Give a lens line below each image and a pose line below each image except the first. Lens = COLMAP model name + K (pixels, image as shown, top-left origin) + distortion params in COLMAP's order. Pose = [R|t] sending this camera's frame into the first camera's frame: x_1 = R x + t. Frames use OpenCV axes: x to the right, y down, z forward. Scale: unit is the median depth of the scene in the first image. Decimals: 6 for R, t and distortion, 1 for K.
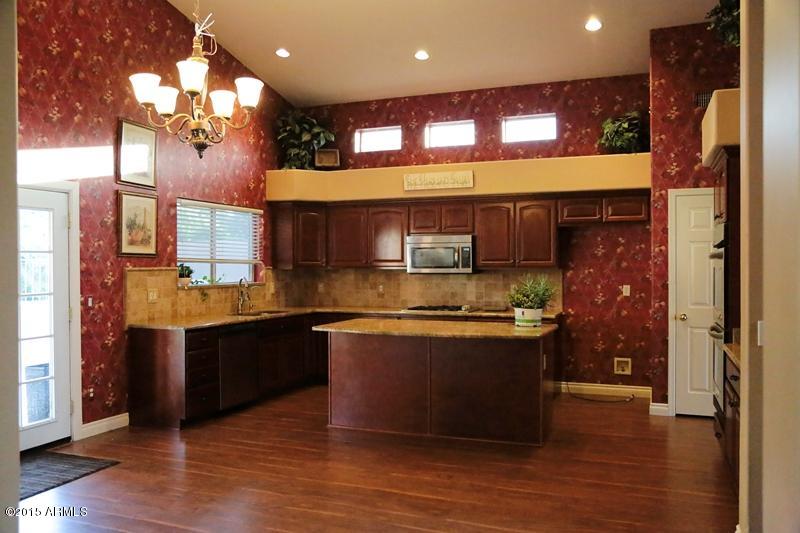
lens RADIAL K [[653.1, 0, 400.0], [0, 653.1, 266.5], [0, 0, 1]] dist [-0.005474, -0.001945]
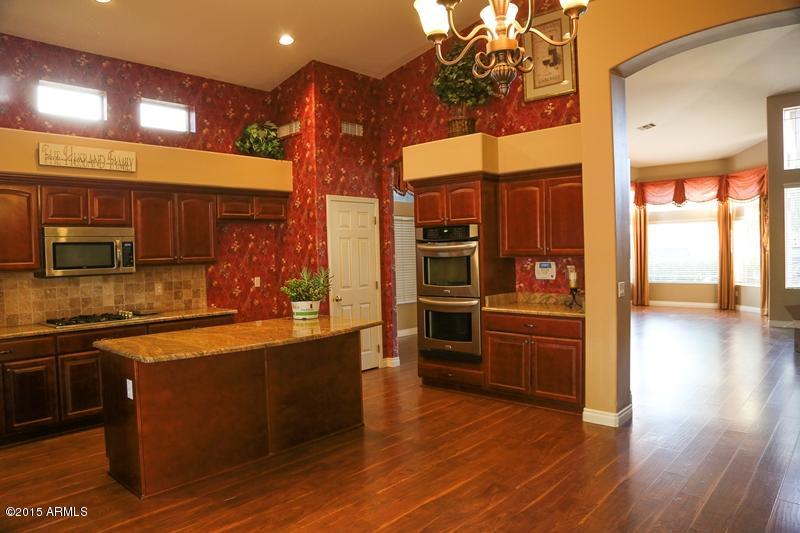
lens RADIAL K [[545.2, 0, 400.0], [0, 545.2, 266.5], [0, 0, 1]] dist [-0.129485, 0.080952]
pose [[0.359212, -0.033627, 0.932650, -0.419224], [0.029379, 0.999263, 0.024713, -0.004910], [-0.932793, 0.018523, 0.359935, 0.440909]]
